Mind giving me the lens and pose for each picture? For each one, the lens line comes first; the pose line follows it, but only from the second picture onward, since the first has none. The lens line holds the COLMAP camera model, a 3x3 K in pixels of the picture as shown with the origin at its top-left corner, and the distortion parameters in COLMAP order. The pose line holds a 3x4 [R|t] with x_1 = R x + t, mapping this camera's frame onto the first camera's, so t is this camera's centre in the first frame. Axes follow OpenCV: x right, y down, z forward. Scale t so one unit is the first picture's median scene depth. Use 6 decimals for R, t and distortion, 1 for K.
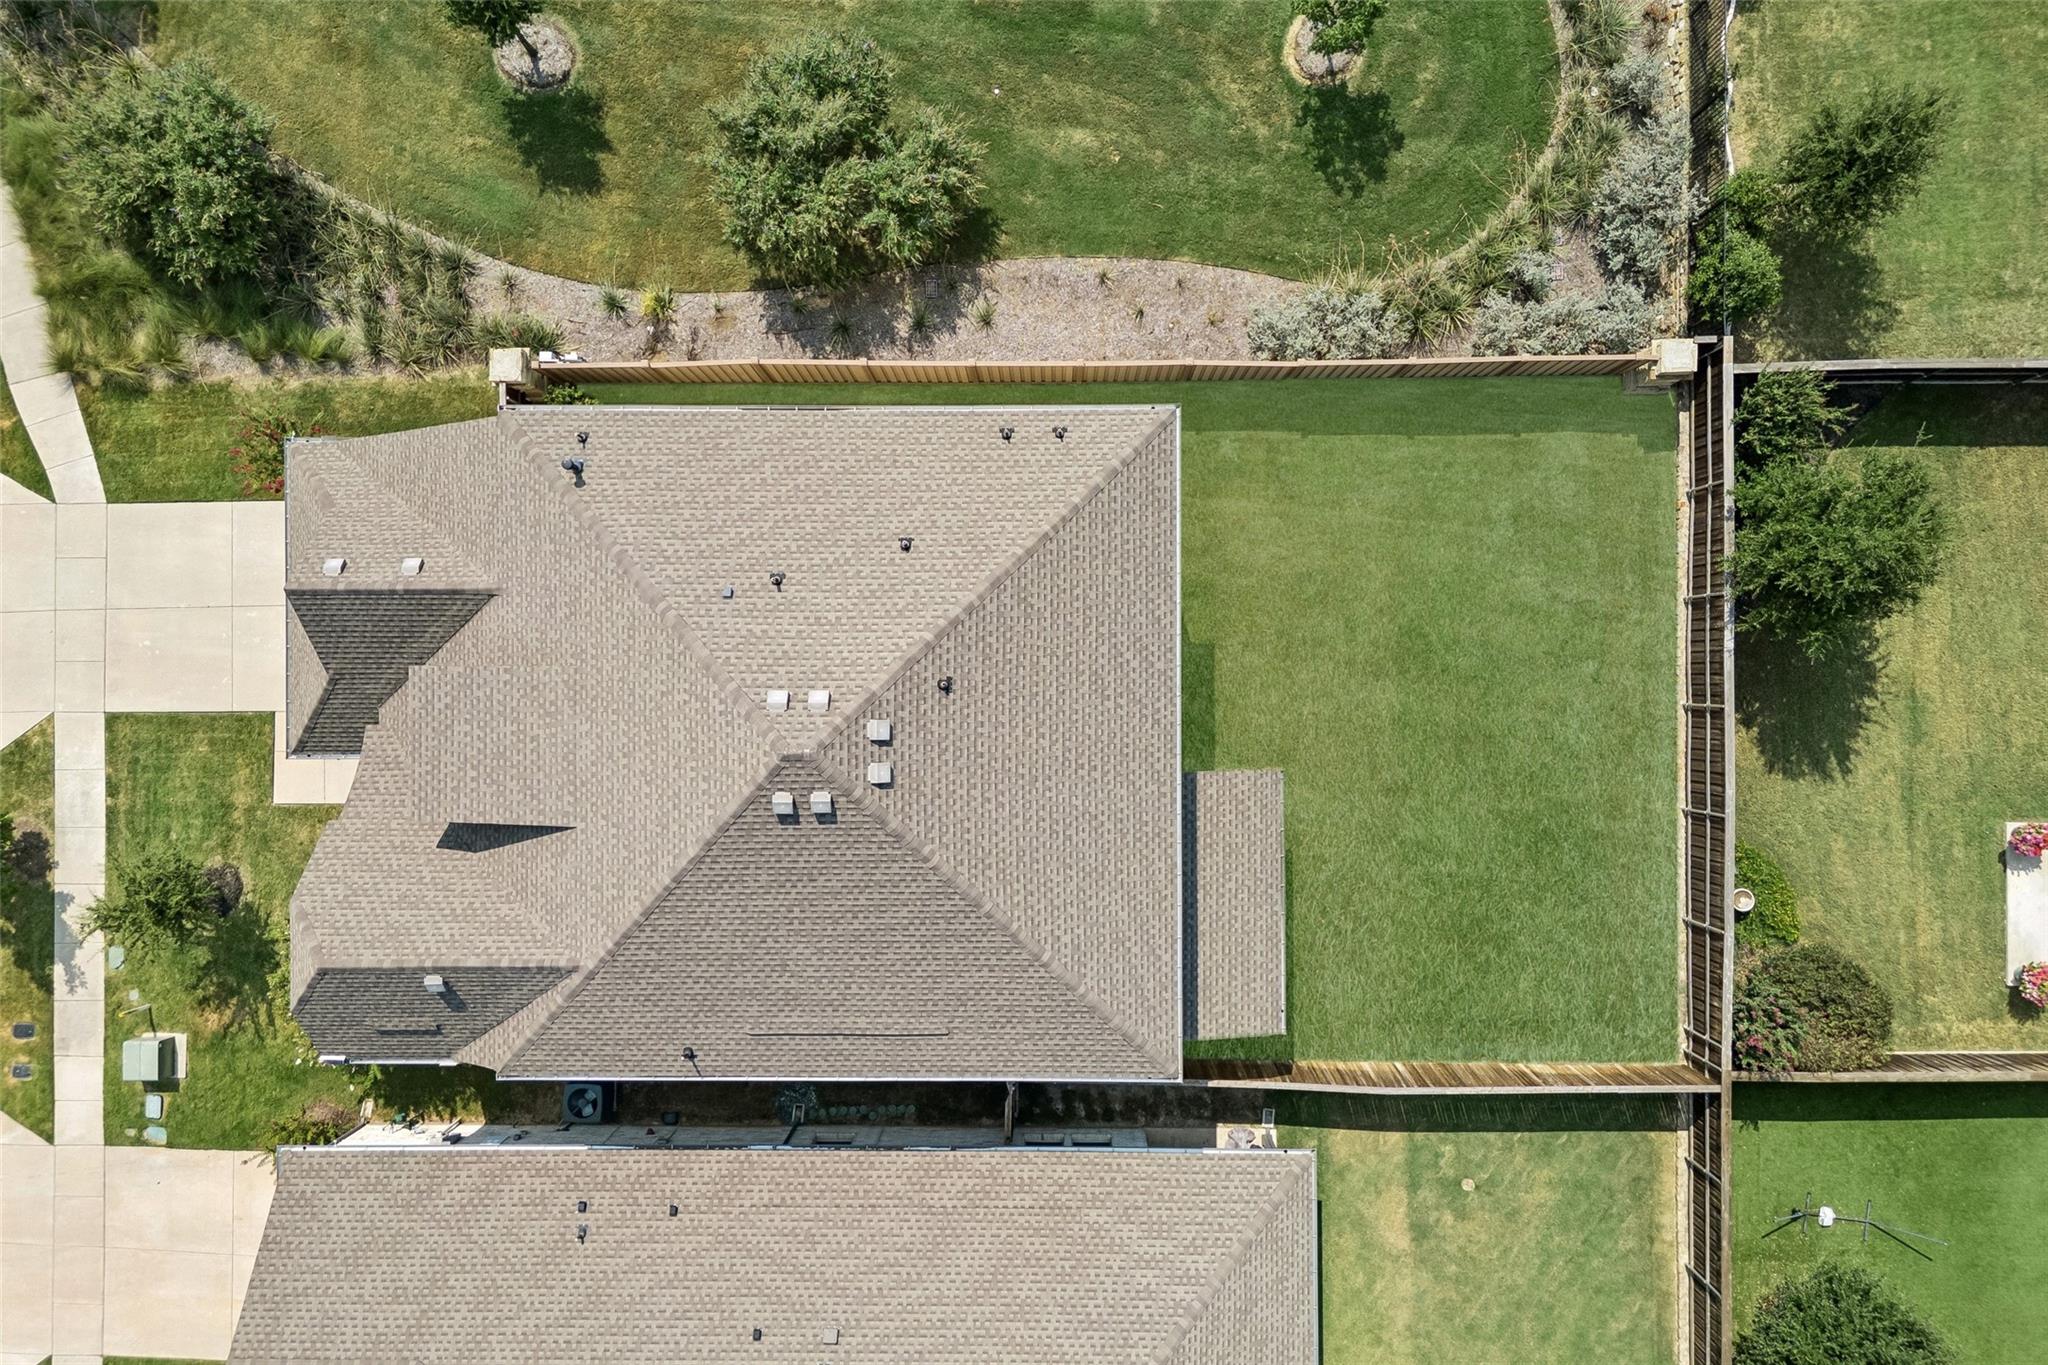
lens RADIAL K [[1479.9, 0, 1030.6], [0, 1479.9, 650.2], [0, 0, 1]] dist [0.065245, -0.077694]
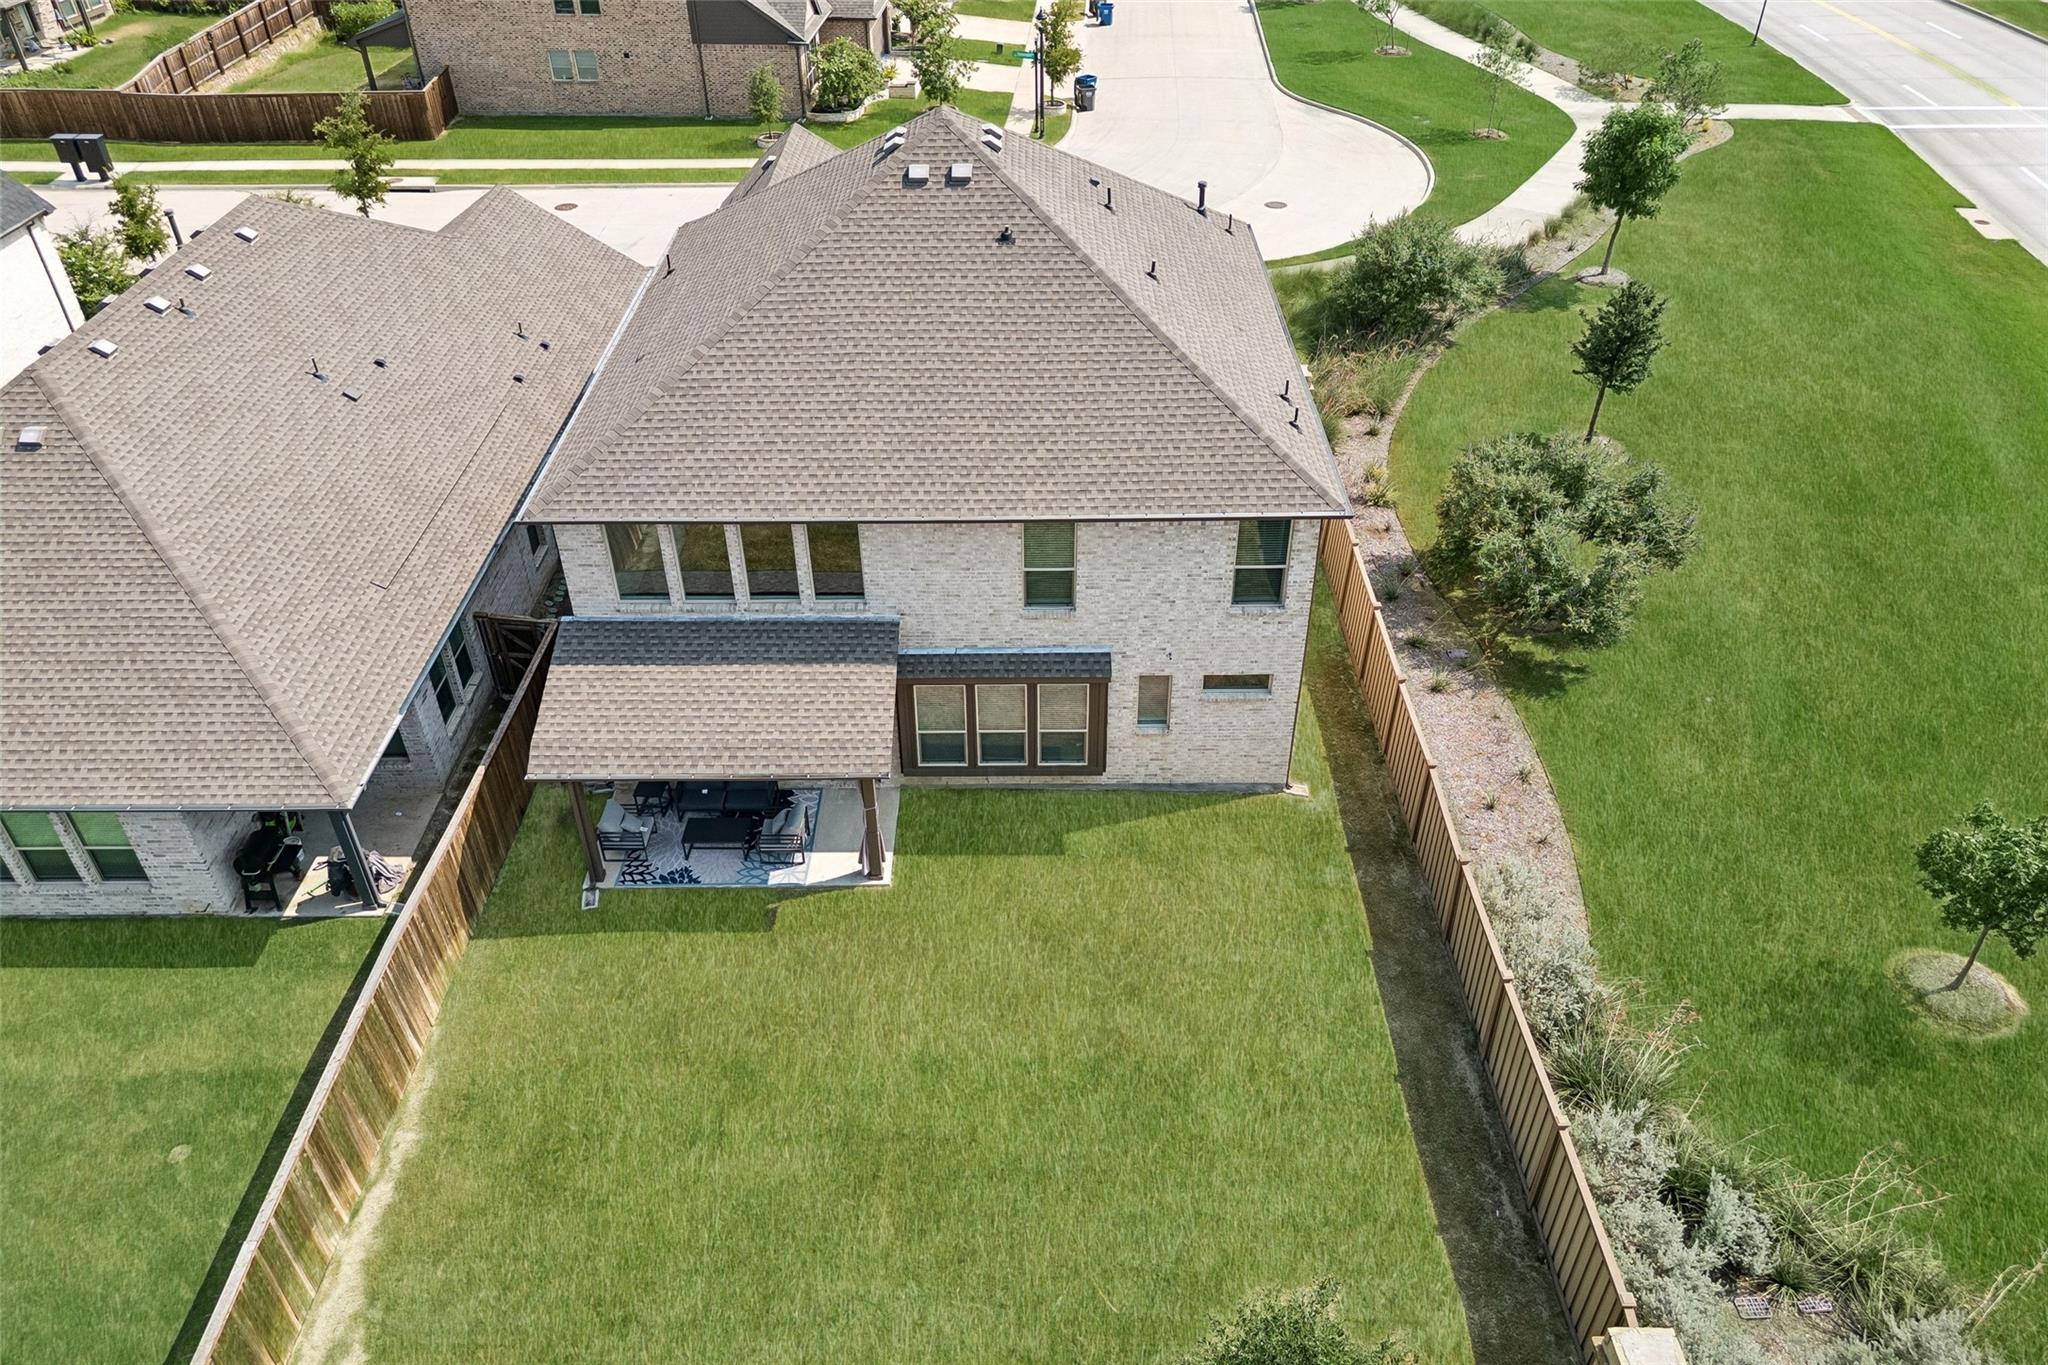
lens RADIAL K [[1479.9, 0, 1030.6], [0, 1479.9, 650.2], [0, 0, 1]] dist [0.065245, -0.077694]
pose [[-0.003483, 0.600520, -0.799602, 0.640394], [-0.999776, 0.014596, 0.015318, -0.002308], [0.020870, 0.799477, 0.600335, 0.464736]]
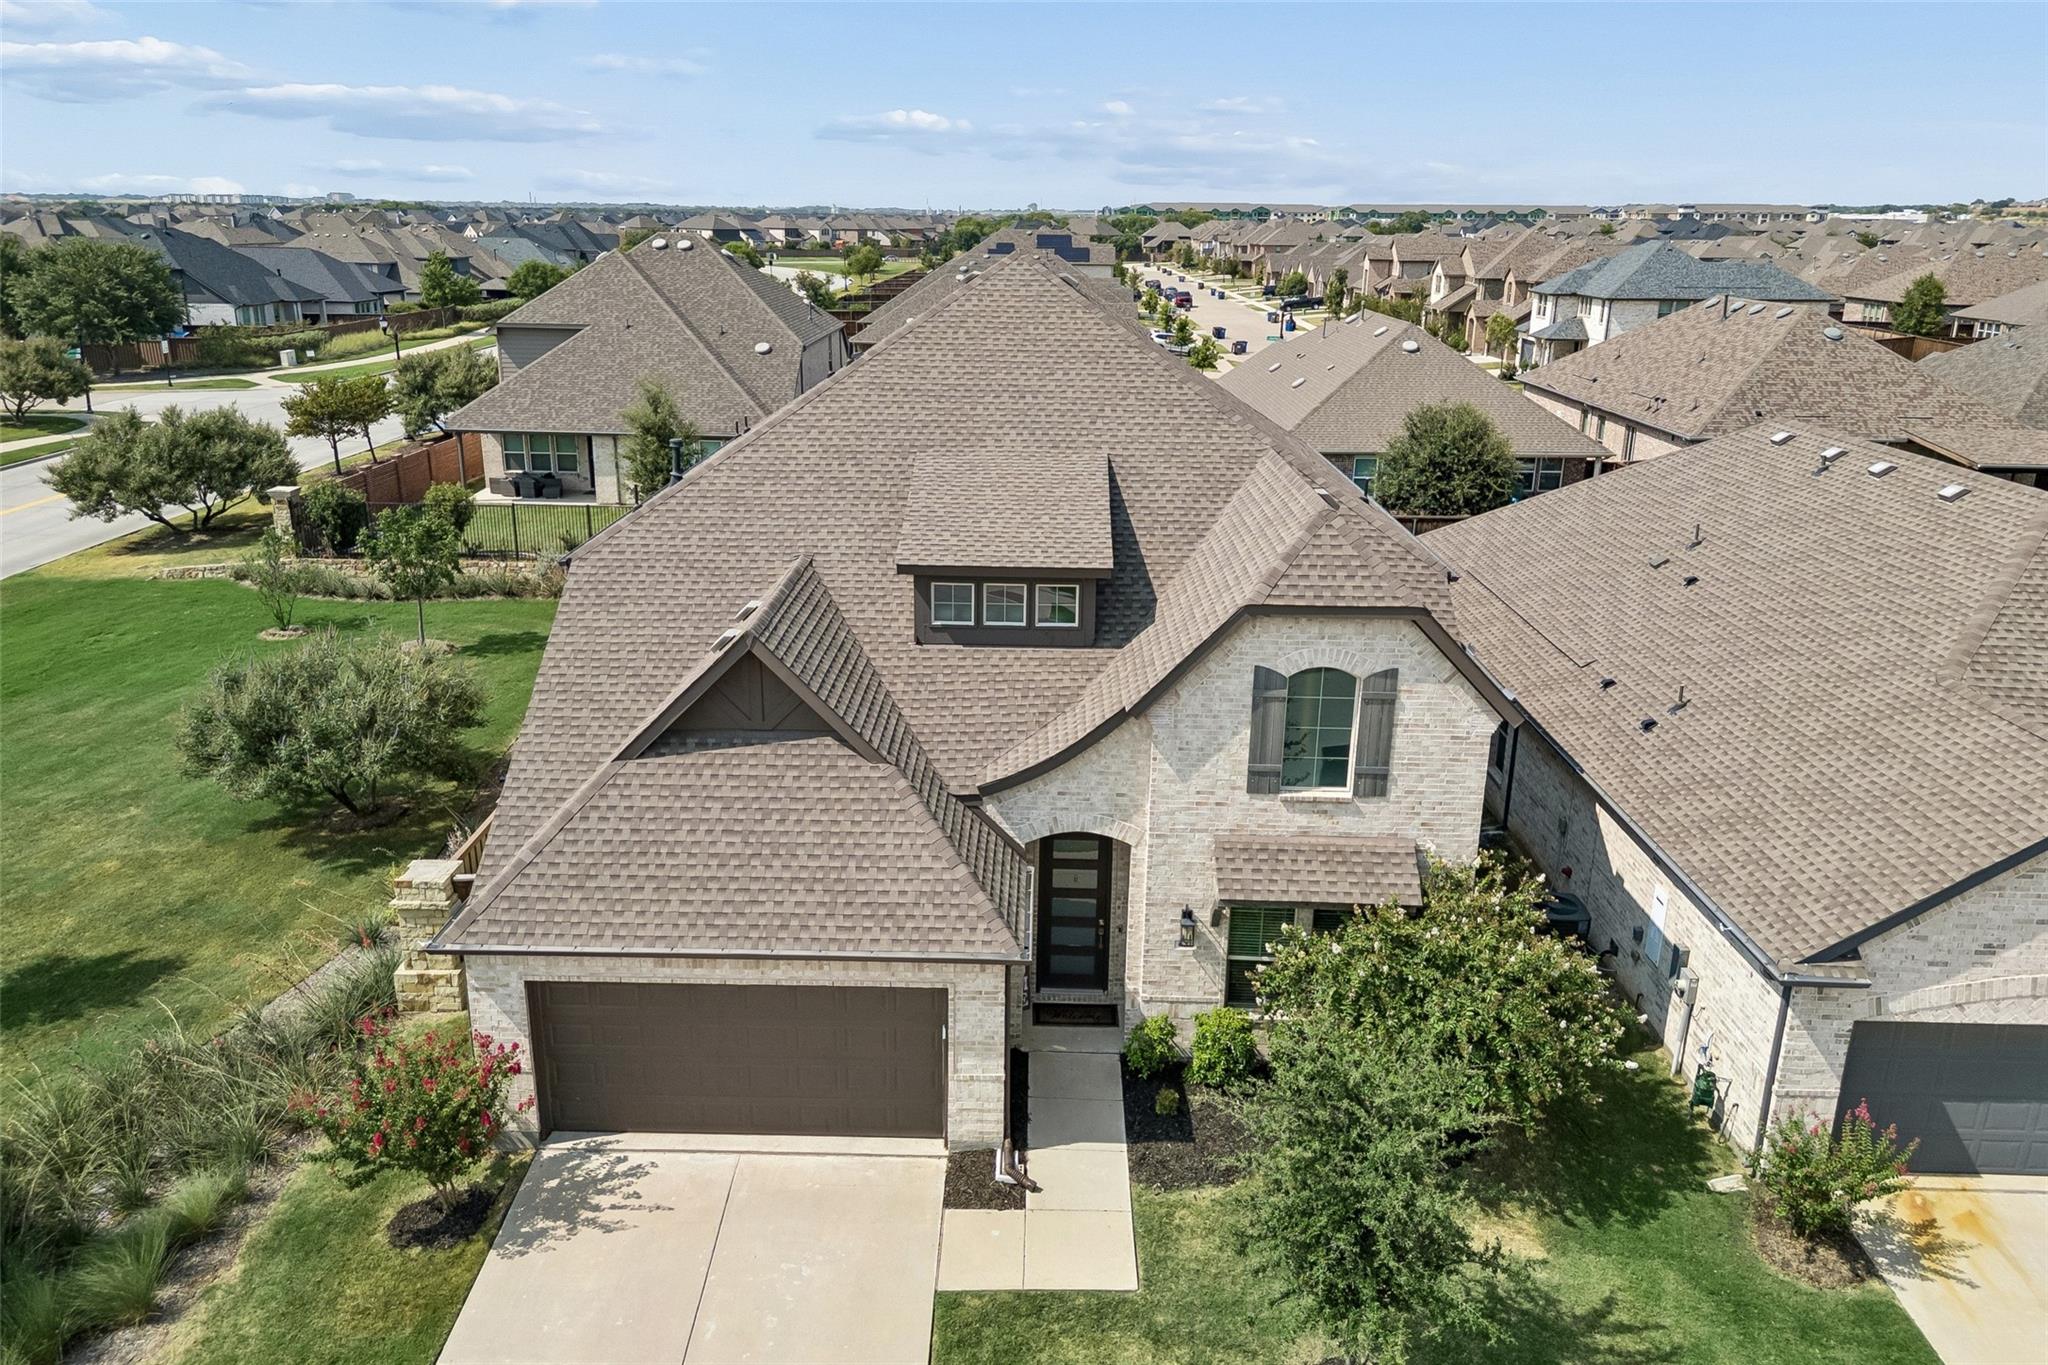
lens RADIAL K [[1479.9, 0, 1030.6], [0, 1479.9, 650.2], [0, 0, 1]] dist [0.065245, -0.077694]
pose [[0.012782, -0.241731, 0.970259, -0.890253], [0.999746, 0.021113, -0.007911, 0.065162], [-0.018573, 0.970114, 0.241939, 0.704531]]
